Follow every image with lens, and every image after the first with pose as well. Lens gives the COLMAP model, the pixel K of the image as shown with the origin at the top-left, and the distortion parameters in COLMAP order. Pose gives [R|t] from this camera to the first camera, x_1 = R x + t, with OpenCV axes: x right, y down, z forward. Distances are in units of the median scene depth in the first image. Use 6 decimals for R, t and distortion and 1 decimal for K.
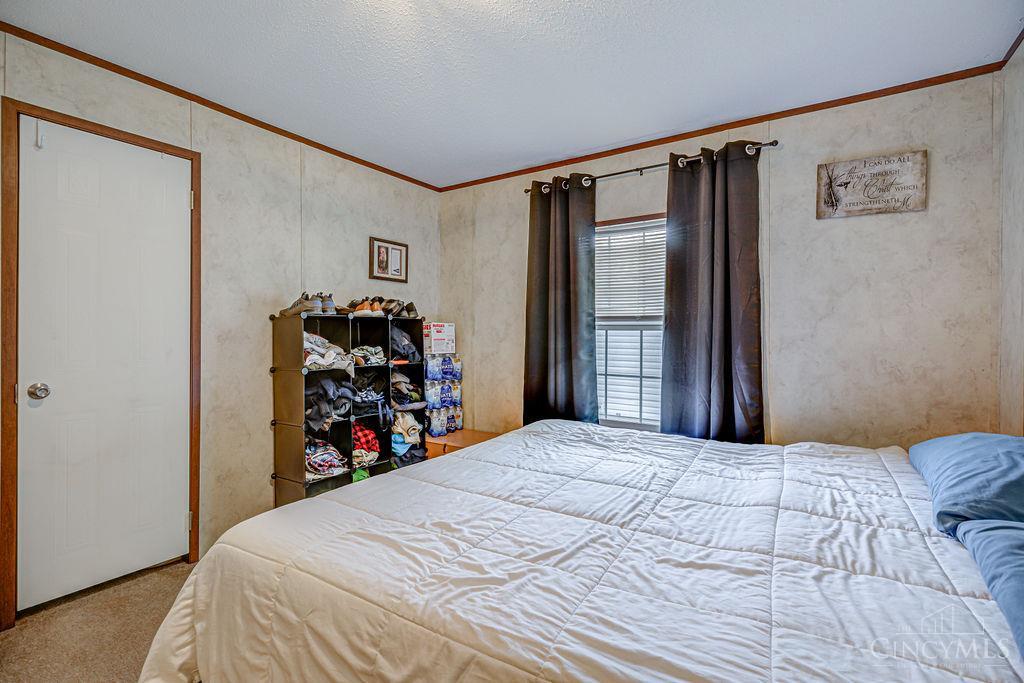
lens RADIAL K [[471.6, 0, 511.7], [0, 471.6, 336.2], [0, 0, 1]] dist [-0.003535, -0.000871]
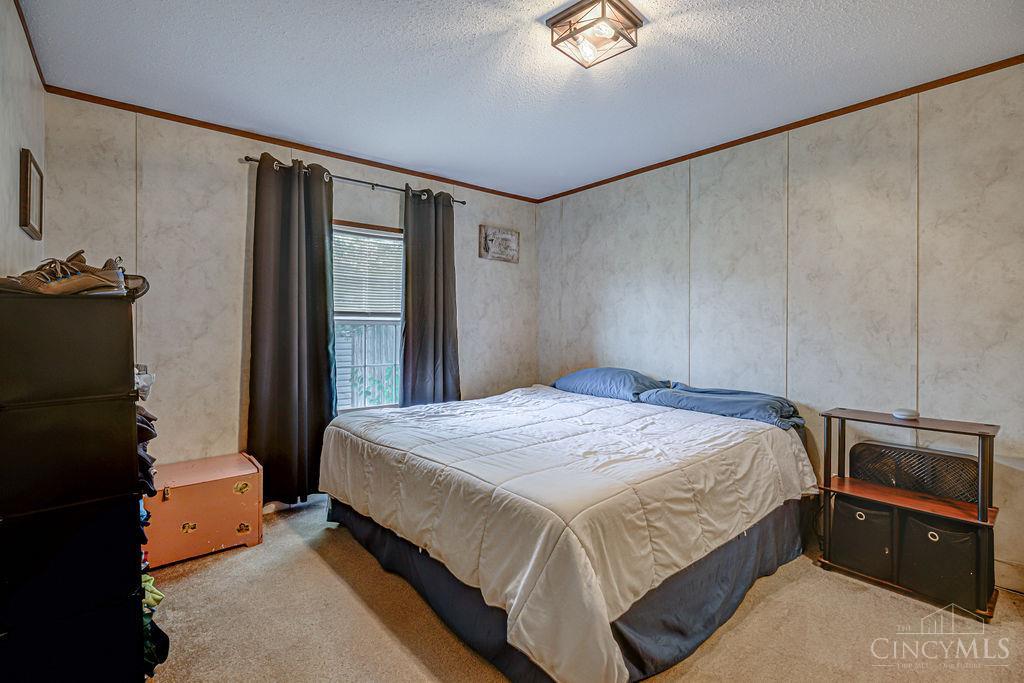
lens RADIAL K [[471.6, 0, 511.7], [0, 471.6, 336.2], [0, 0, 1]] dist [-0.003535, -0.000871]
pose [[0.283214, -0.017793, 0.958892, -0.829703], [0.008584, 0.999835, 0.016017, -0.000710], [-0.959018, 0.003695, 0.283320, 0.398658]]
